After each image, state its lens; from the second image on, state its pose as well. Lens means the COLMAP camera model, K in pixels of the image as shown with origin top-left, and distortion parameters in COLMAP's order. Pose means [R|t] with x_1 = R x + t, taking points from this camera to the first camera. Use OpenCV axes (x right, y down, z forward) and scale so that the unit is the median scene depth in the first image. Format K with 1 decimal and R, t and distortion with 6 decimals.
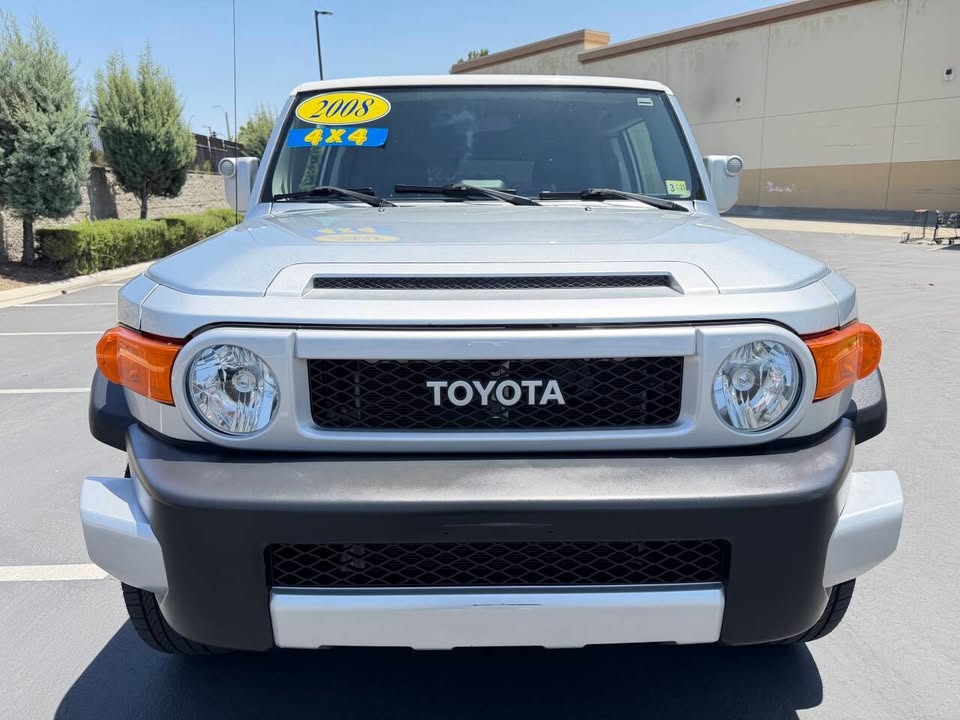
lens RADIAL K [[678.6, 0, 480.2], [0, 678.6, 363.7], [0, 0, 1]] dist [0.040677, -0.055628]
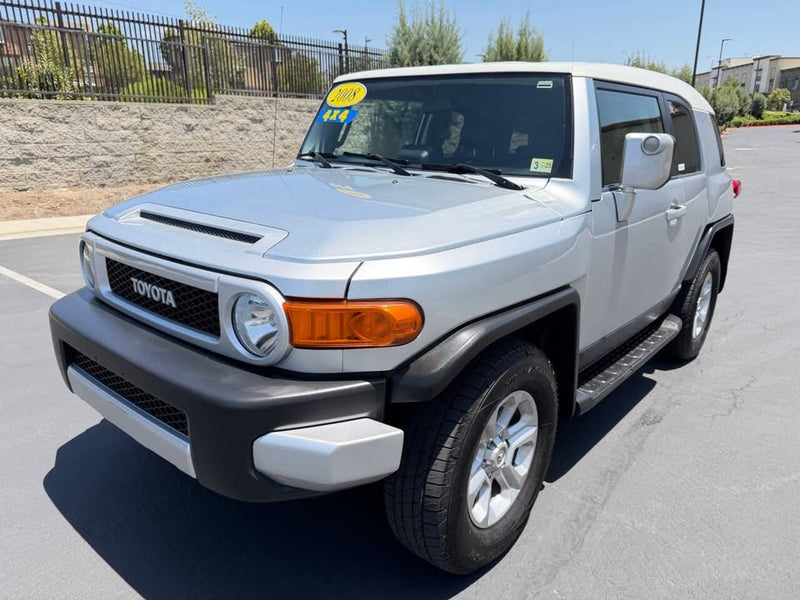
lens RADIAL K [[565.5, 0, 403.8], [0, 565.5, 311.6], [0, 0, 1]] dist [0.040677, -0.055628]
pose [[0.761450, 0.219630, -0.609882, 0.730438], [-0.176356, 0.975553, 0.131132, -0.109159], [0.623772, 0.007706, 0.781568, 0.146941]]
